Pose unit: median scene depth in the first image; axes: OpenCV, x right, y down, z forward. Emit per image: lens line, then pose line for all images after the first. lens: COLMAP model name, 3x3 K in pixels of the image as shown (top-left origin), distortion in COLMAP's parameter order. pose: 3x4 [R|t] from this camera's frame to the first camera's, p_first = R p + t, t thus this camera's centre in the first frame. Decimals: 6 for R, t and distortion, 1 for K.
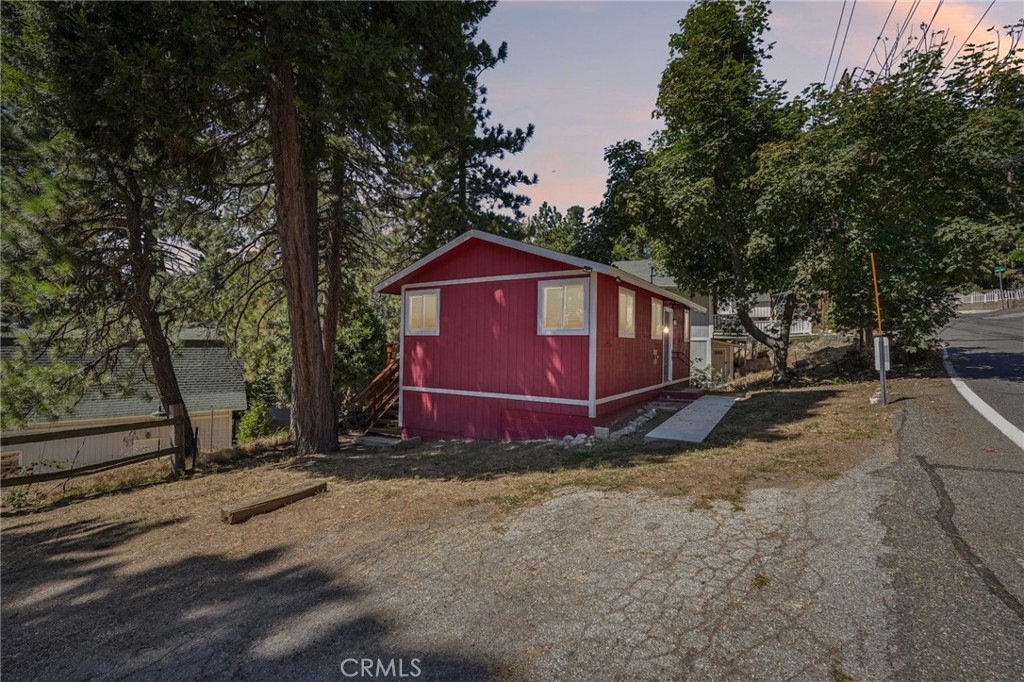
lens RADIAL K [[448.0, 0, 511.6], [0, 448.0, 339.6], [0, 0, 1]] dist [-0.014472, 0.007546]
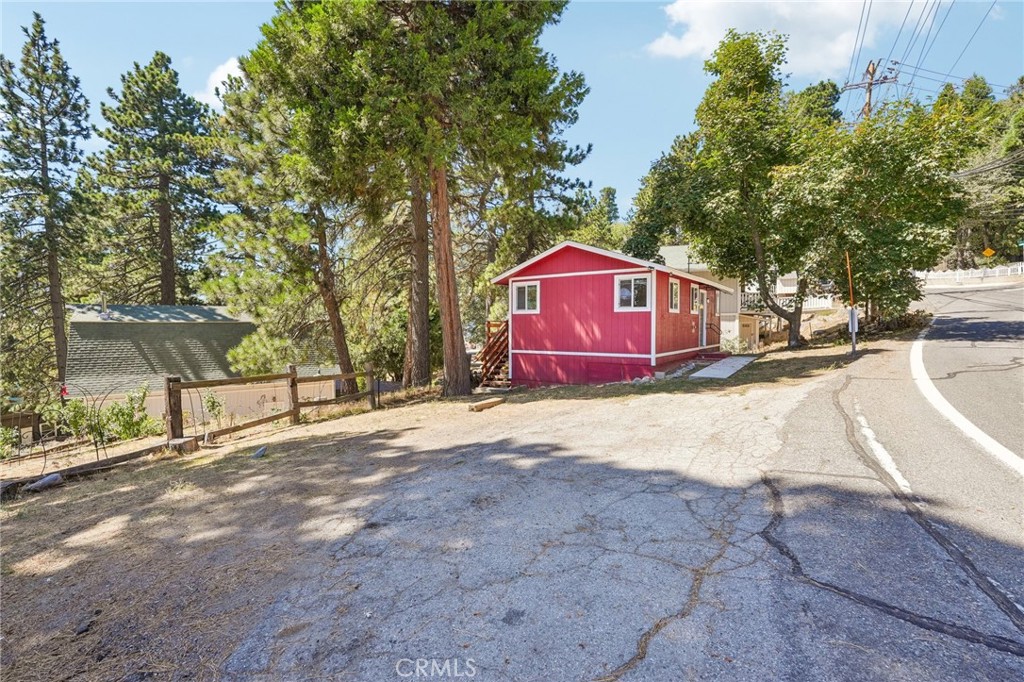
lens RADIAL K [[448.0, 0, 511.6], [0, 448.0, 339.6], [0, 0, 1]] dist [-0.014472, 0.007546]
pose [[0.998143, -0.013288, -0.059453, -0.143272], [0.015979, 0.998858, 0.045025, 0.006437], [0.058787, -0.045891, 0.997215, -0.368625]]
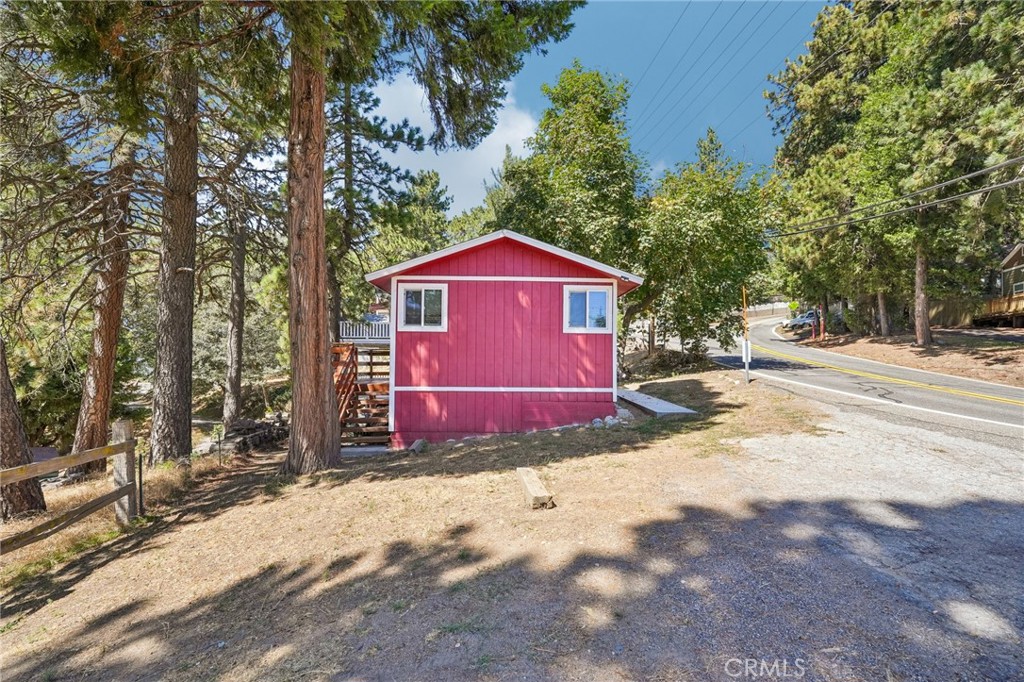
lens RADIAL K [[445.6, 0, 507.4], [0, 445.6, 352.9], [0, 0, 1]] dist [-0.013378, 0.000329]
pose [[0.838472, 0.006829, 0.544902, -0.493672], [-0.007200, 0.999973, -0.001453, 0.031216], [-0.544897, -0.002705, 0.838499, 0.103339]]
